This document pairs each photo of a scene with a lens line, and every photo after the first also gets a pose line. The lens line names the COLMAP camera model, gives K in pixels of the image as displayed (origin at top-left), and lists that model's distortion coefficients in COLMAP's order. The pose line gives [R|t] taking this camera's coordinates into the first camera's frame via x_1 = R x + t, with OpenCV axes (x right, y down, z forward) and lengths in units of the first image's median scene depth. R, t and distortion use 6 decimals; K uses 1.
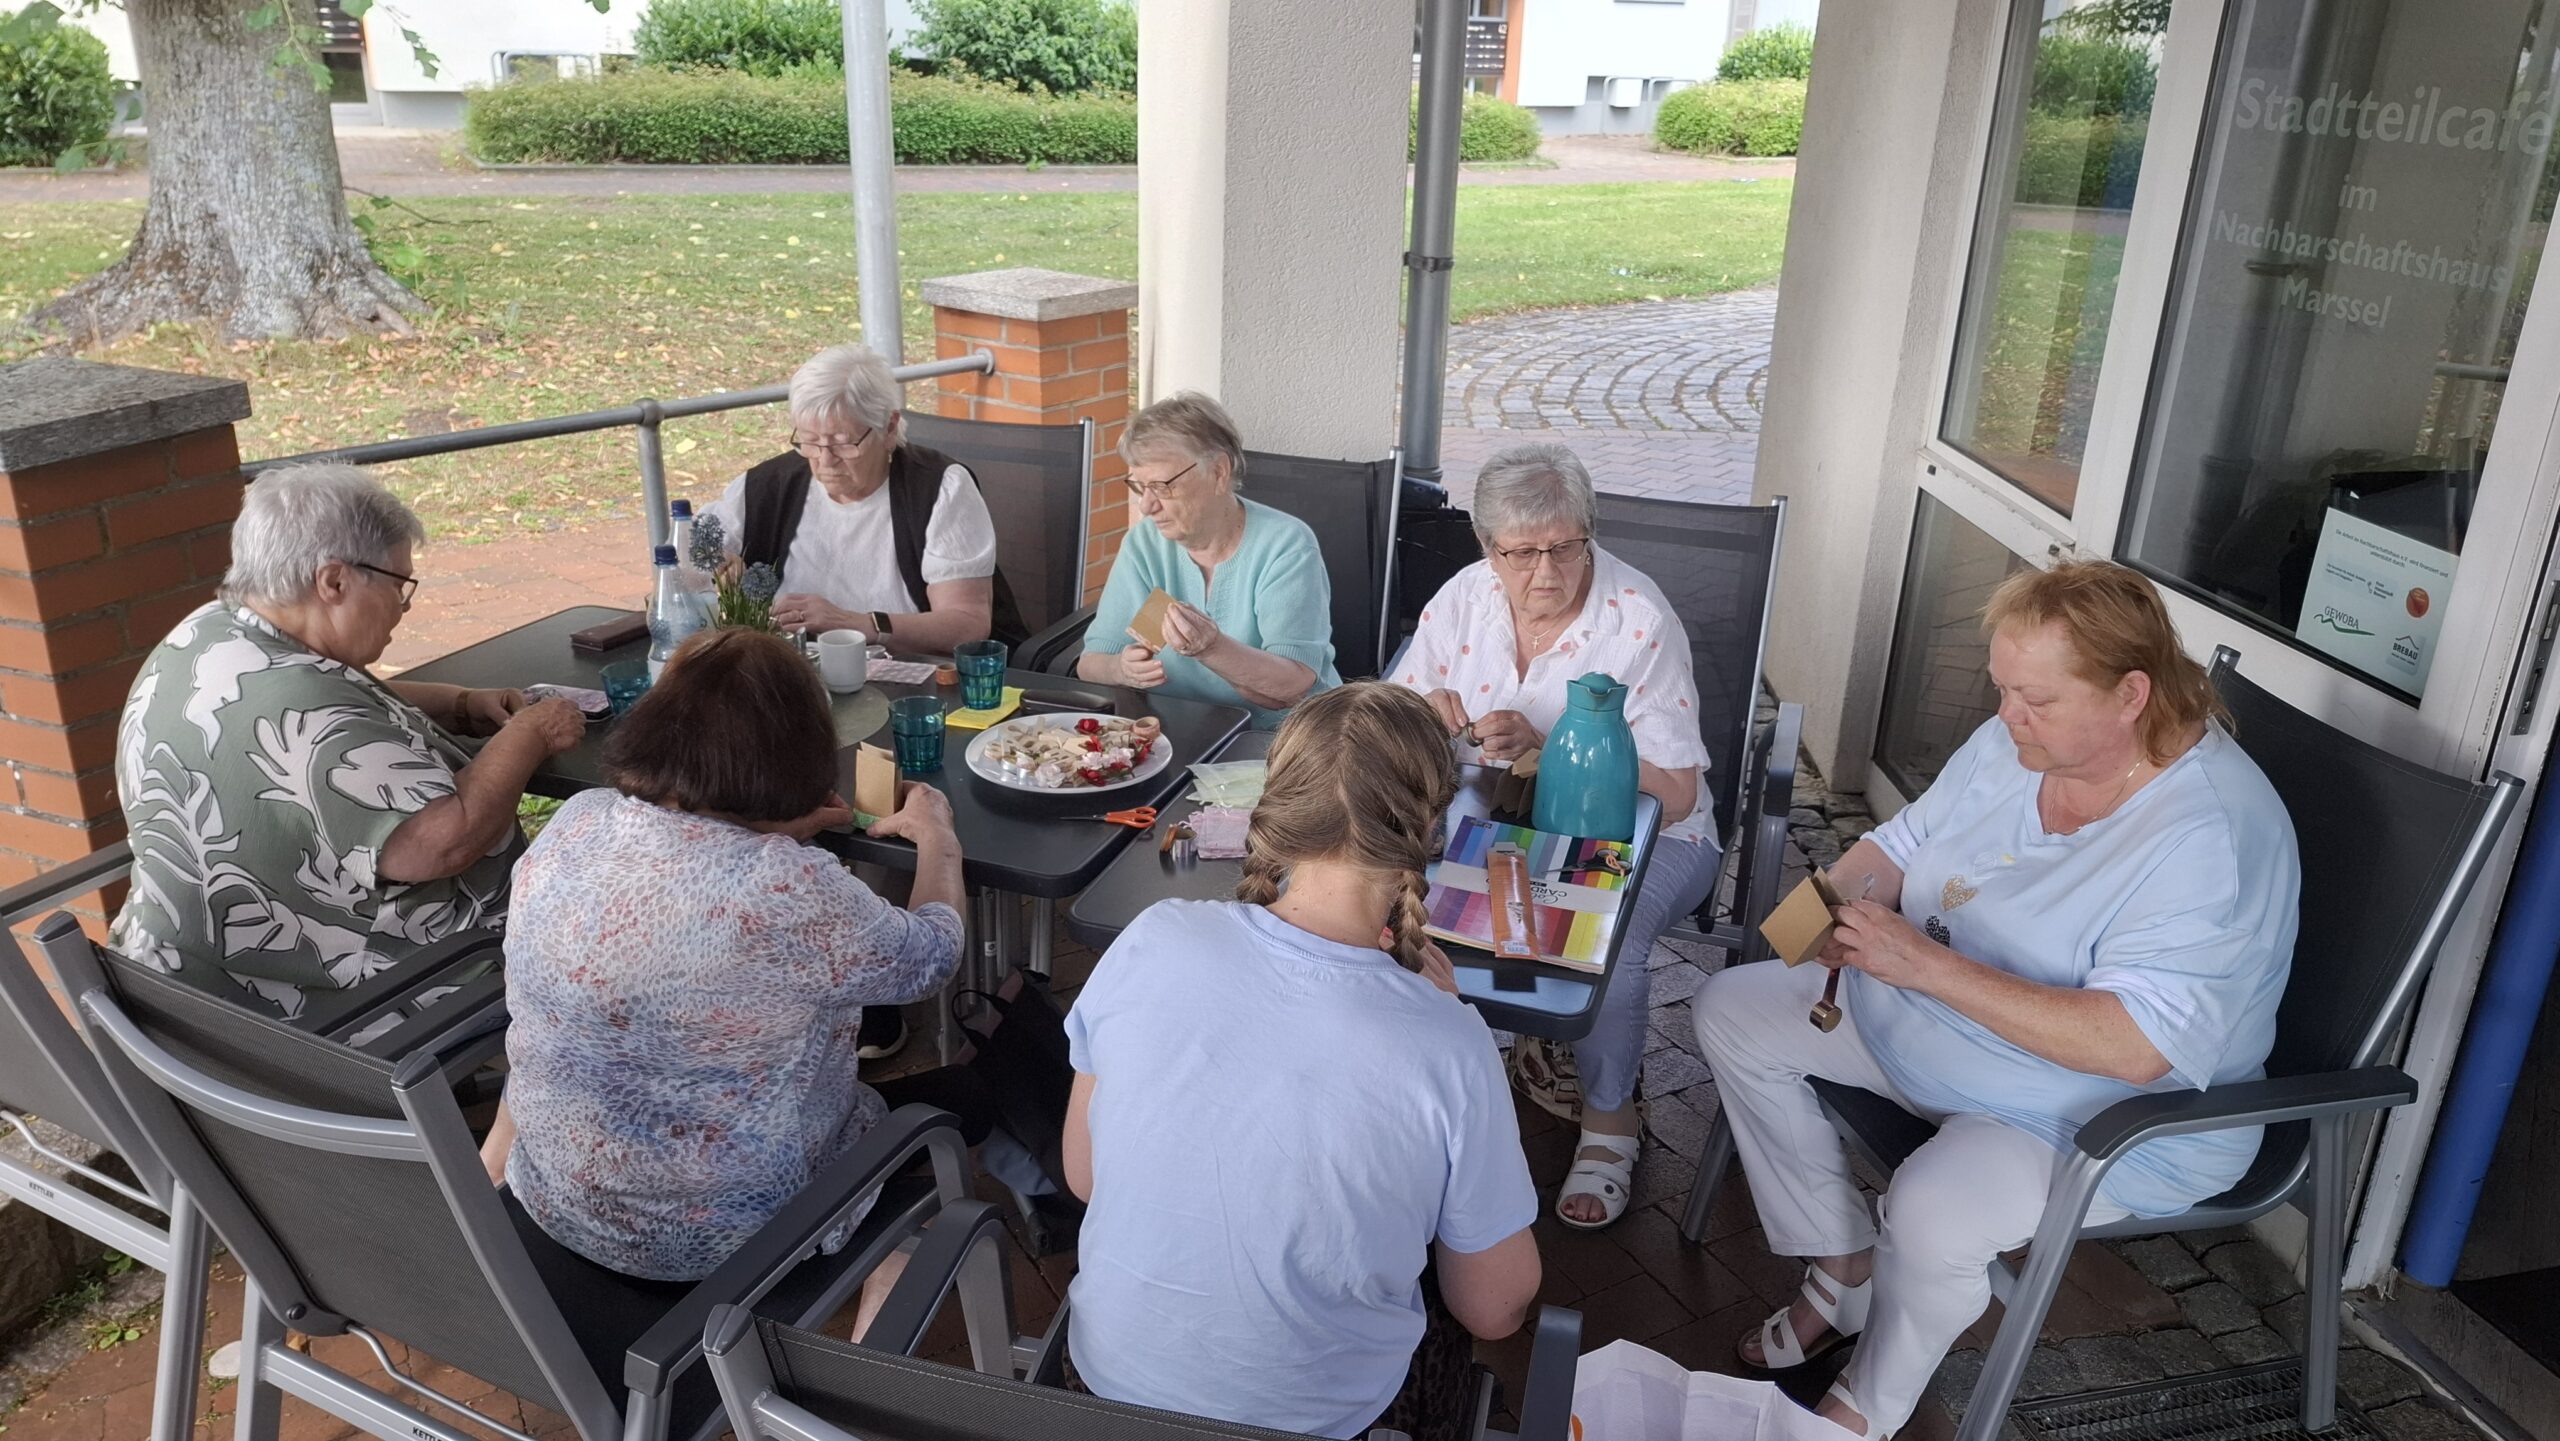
lens RADIAL K [[1882.3, 0, 1280.0], [0, 1882.3, 720.5], [0, 0, 1]] dist [0.068812, -0.110410]
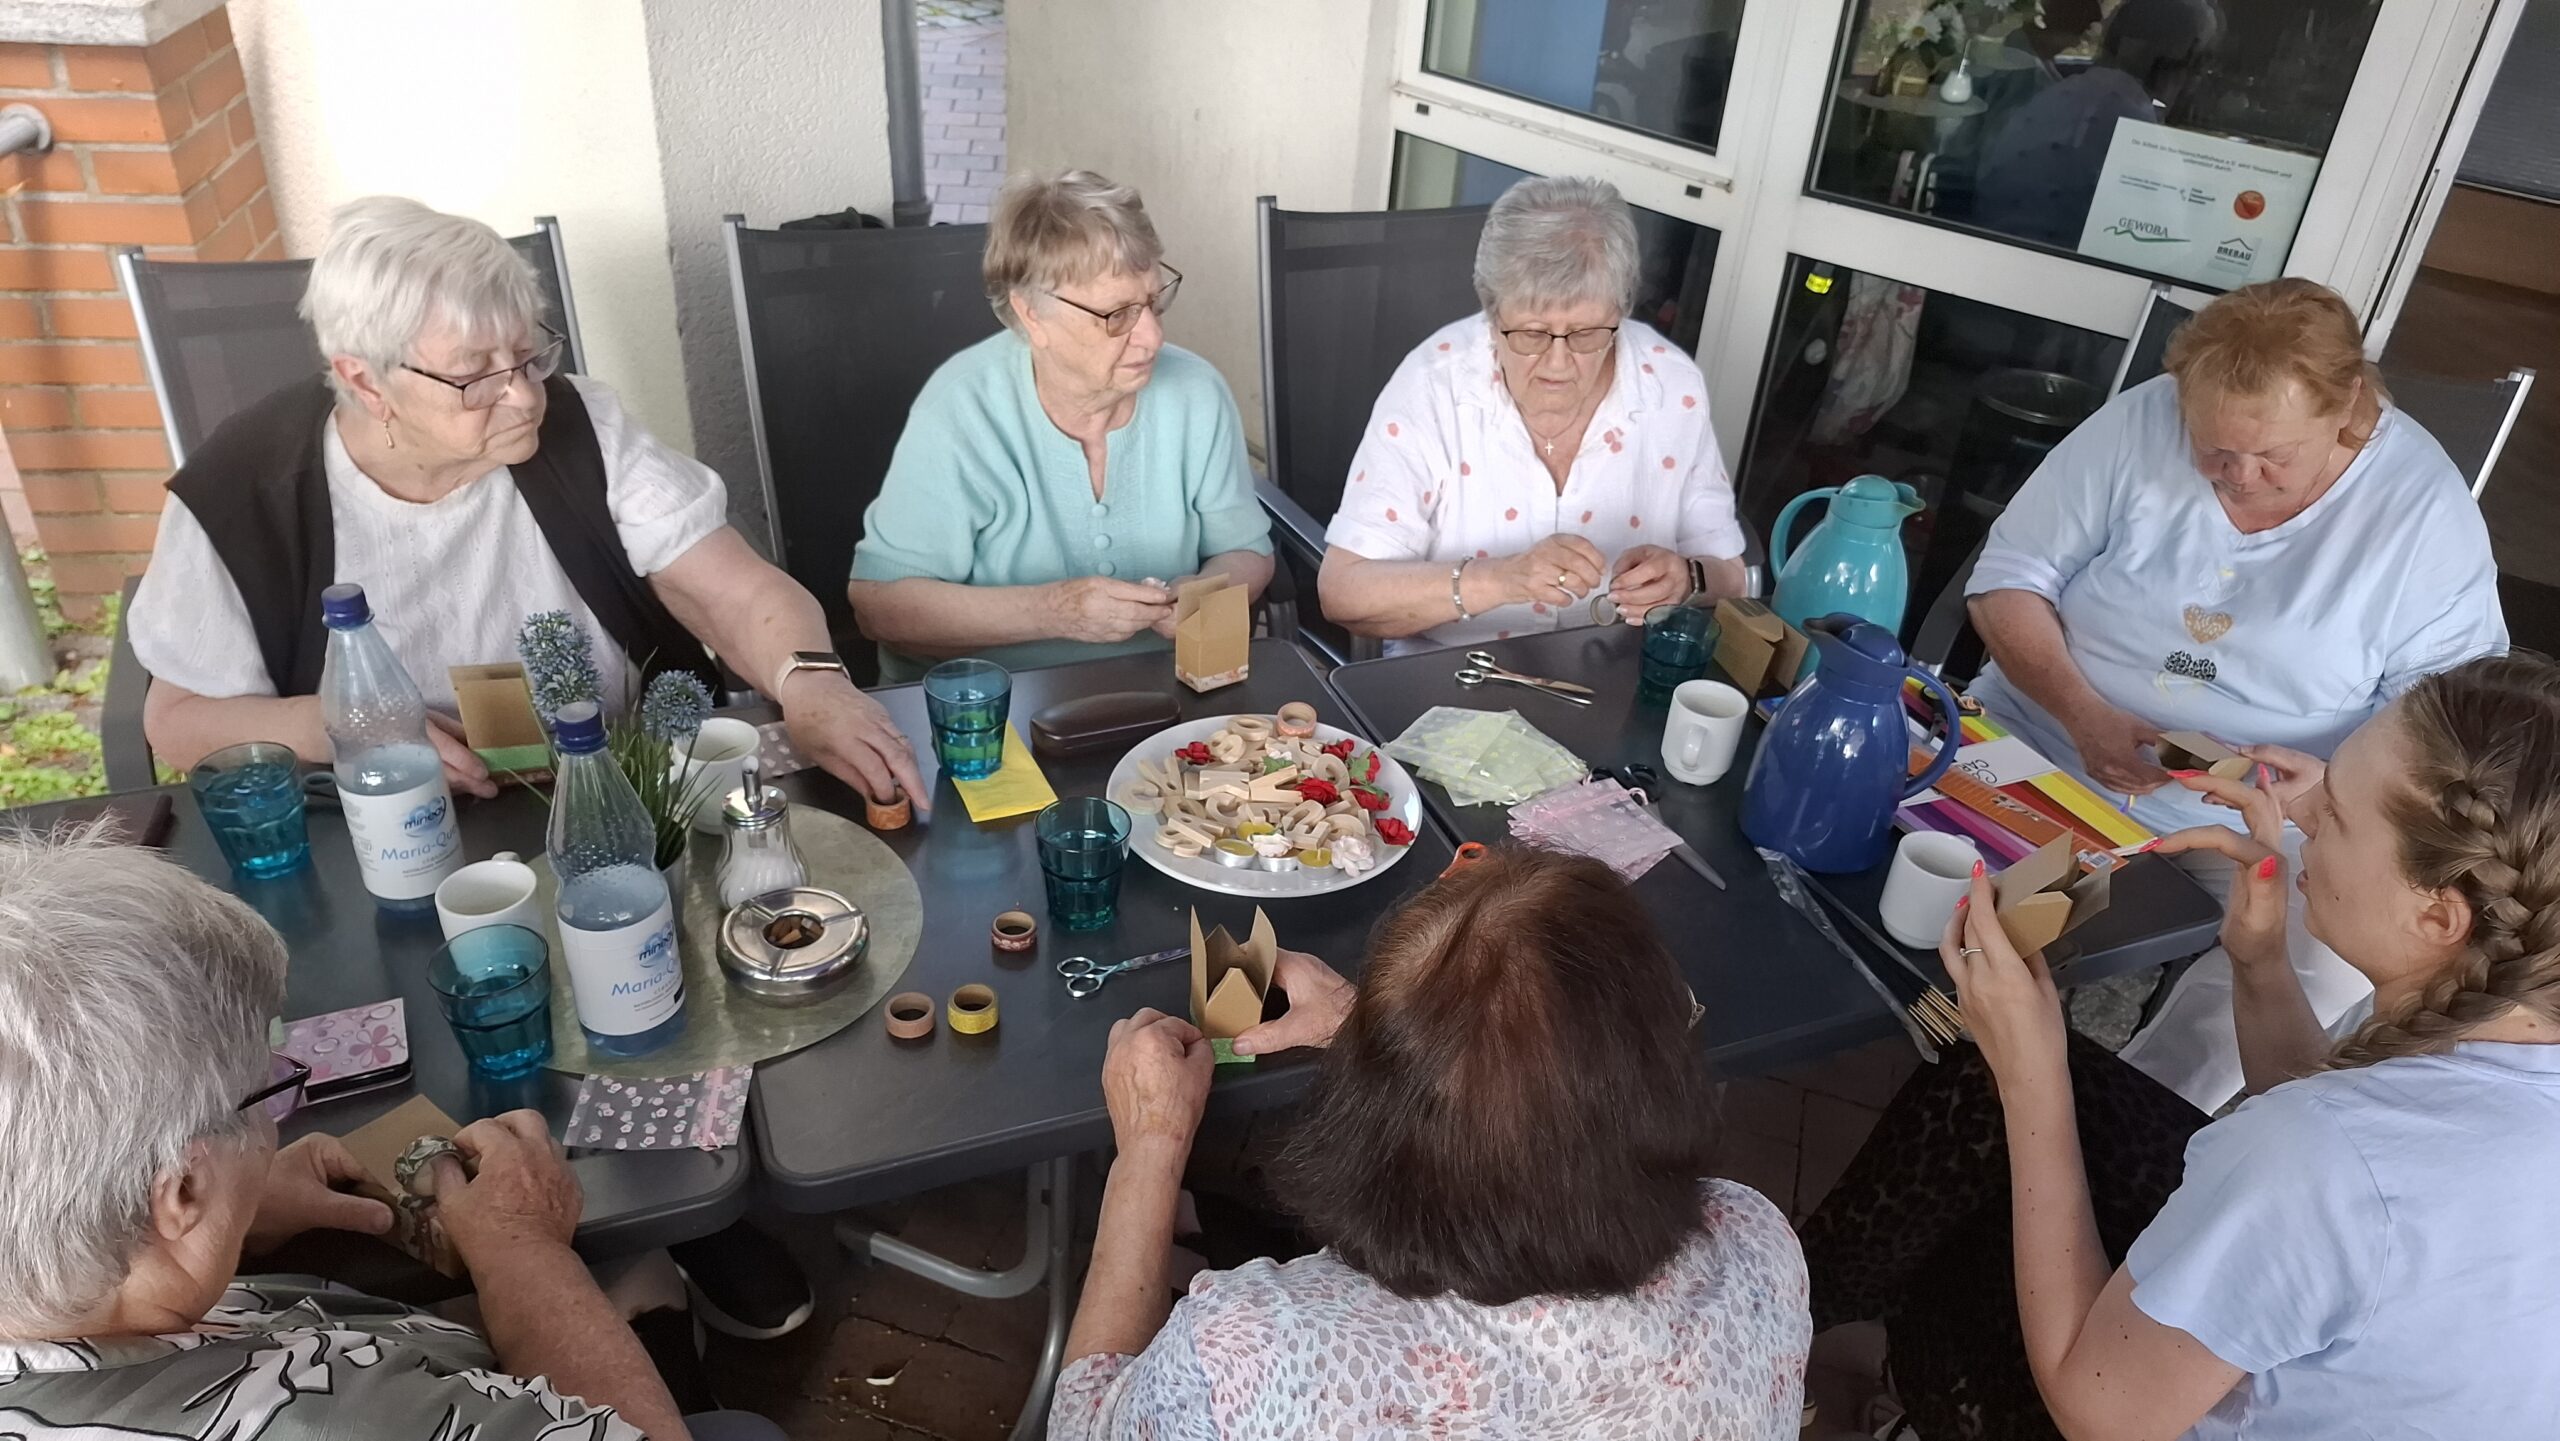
lens RADIAL K [[1882.3, 0, 1280.0], [0, 1882.3, 720.5], [0, 0, 1]] dist [0.068812, -0.110410]
pose [[0.715535, -0.337933, 0.611401, -0.461378], [0.195287, 0.937078, 0.289393, -0.181027], [-0.670726, -0.087673, 0.736505, 0.501274]]
